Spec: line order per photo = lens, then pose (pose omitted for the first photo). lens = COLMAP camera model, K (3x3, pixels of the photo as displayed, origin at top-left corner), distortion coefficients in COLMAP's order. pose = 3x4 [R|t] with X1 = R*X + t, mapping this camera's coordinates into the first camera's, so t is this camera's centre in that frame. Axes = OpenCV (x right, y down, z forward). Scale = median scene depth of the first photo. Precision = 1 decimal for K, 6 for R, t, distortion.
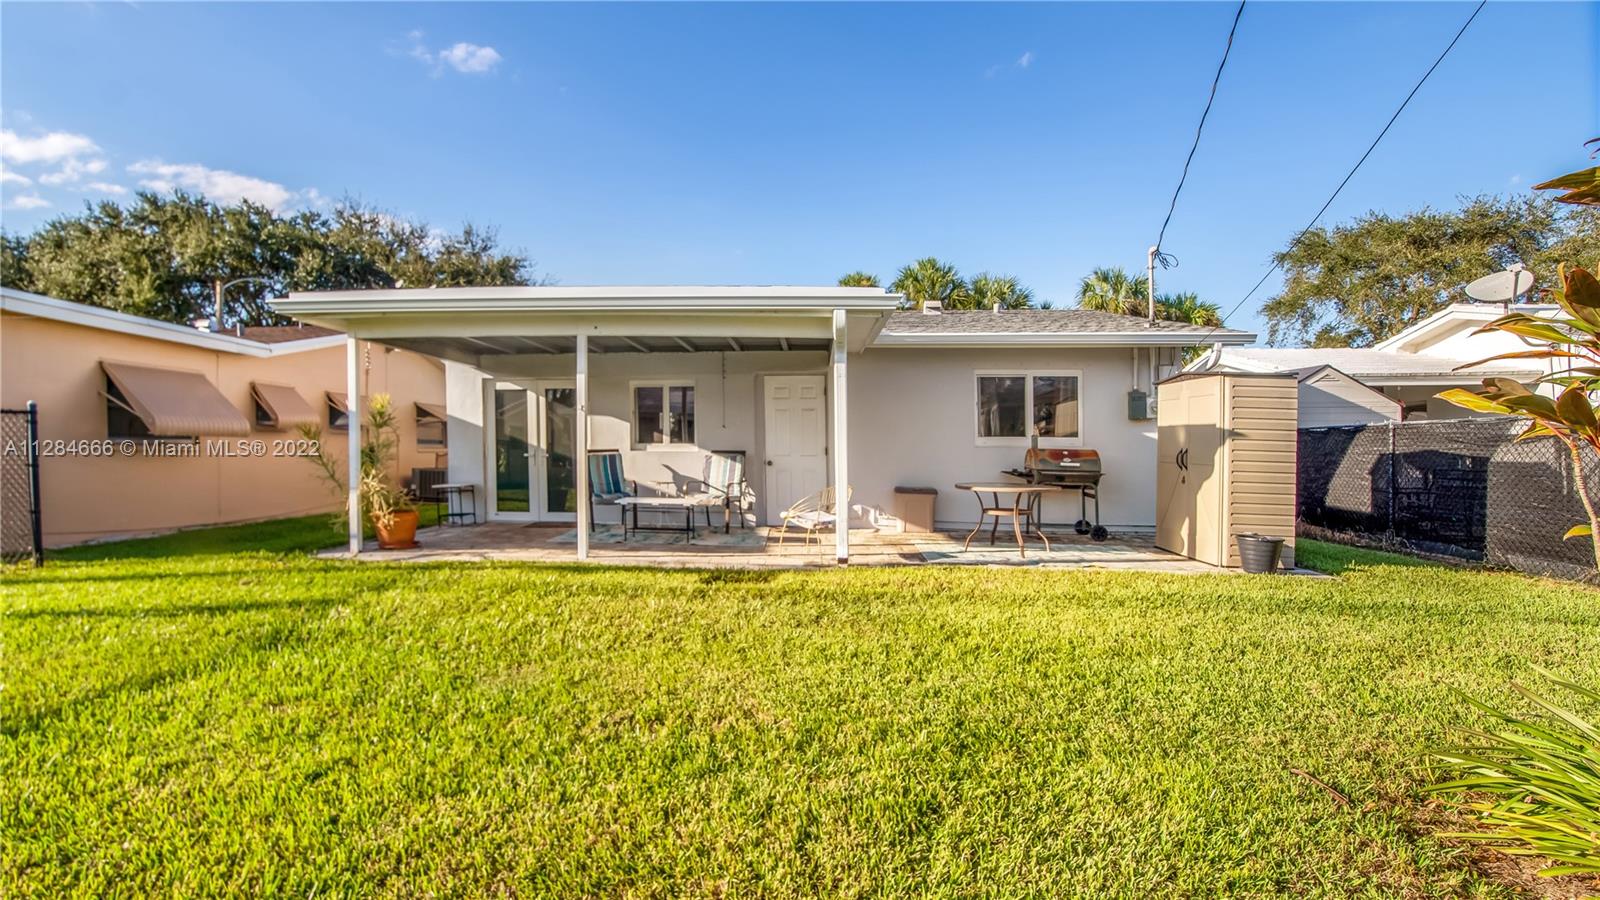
lens RADIAL K [[727.2, 0, 796.8], [0, 727.2, 456.1], [0, 0, 1]] dist [-0.017999, 0.006534]
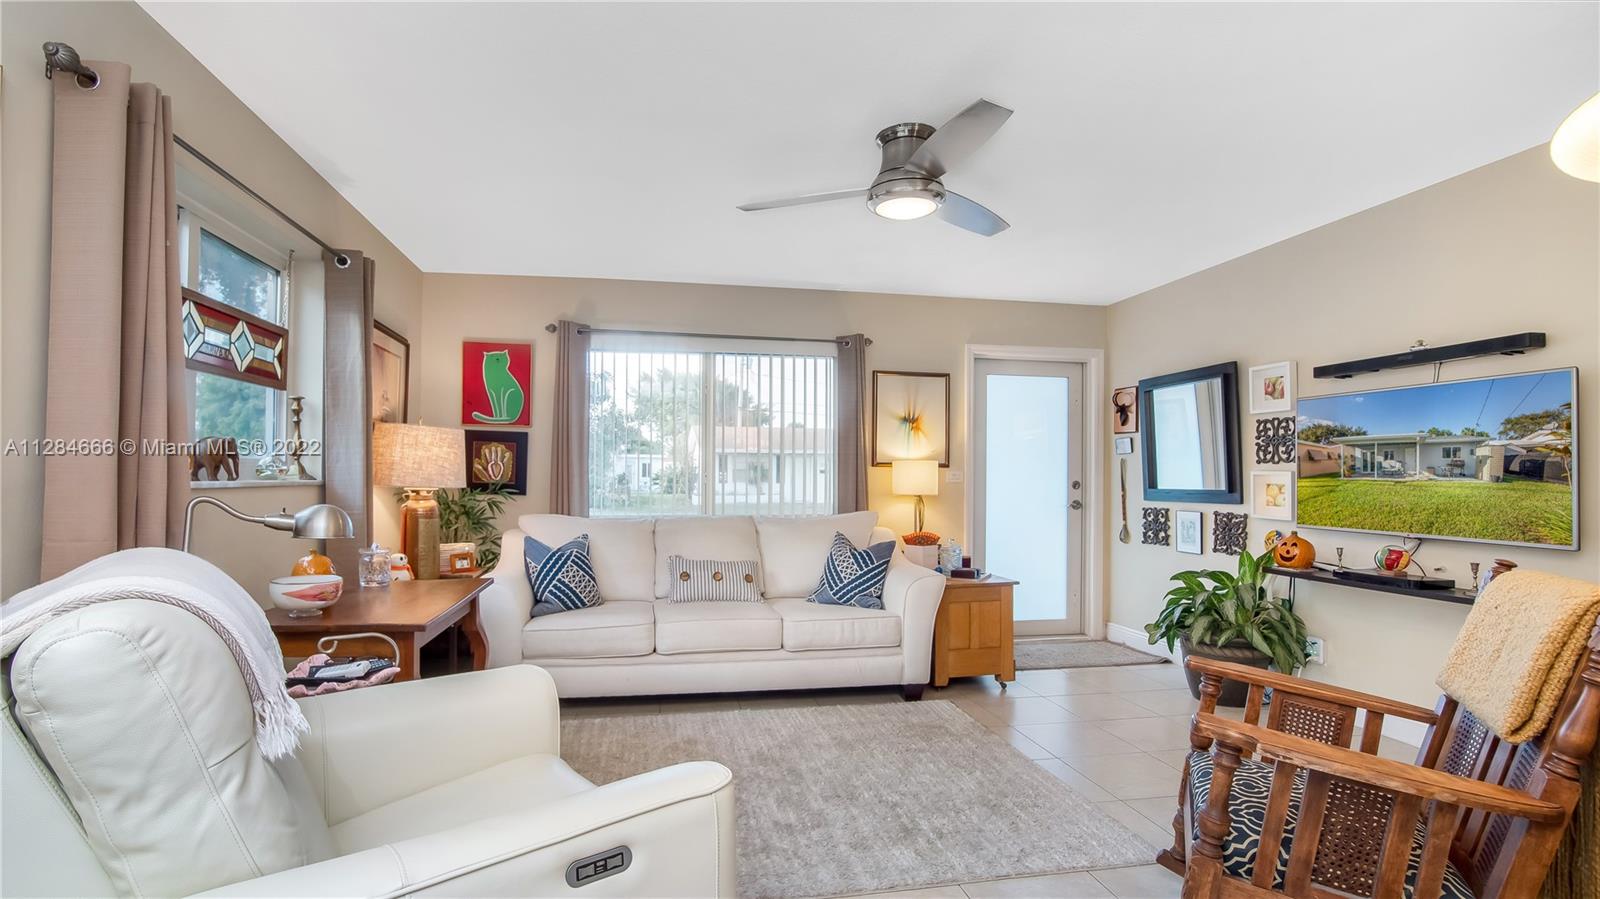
lens RADIAL K [[727.2, 0, 798.5], [0, 727.2, 462.4], [0, 0, 1]] dist [-0.017999, 0.006534]
pose [[0.187104, -0.012712, -0.982258, 4.873021], [-0.027400, 0.999460, -0.018154, 0.248671], [0.981958, 0.030310, 0.186655, -5.037116]]
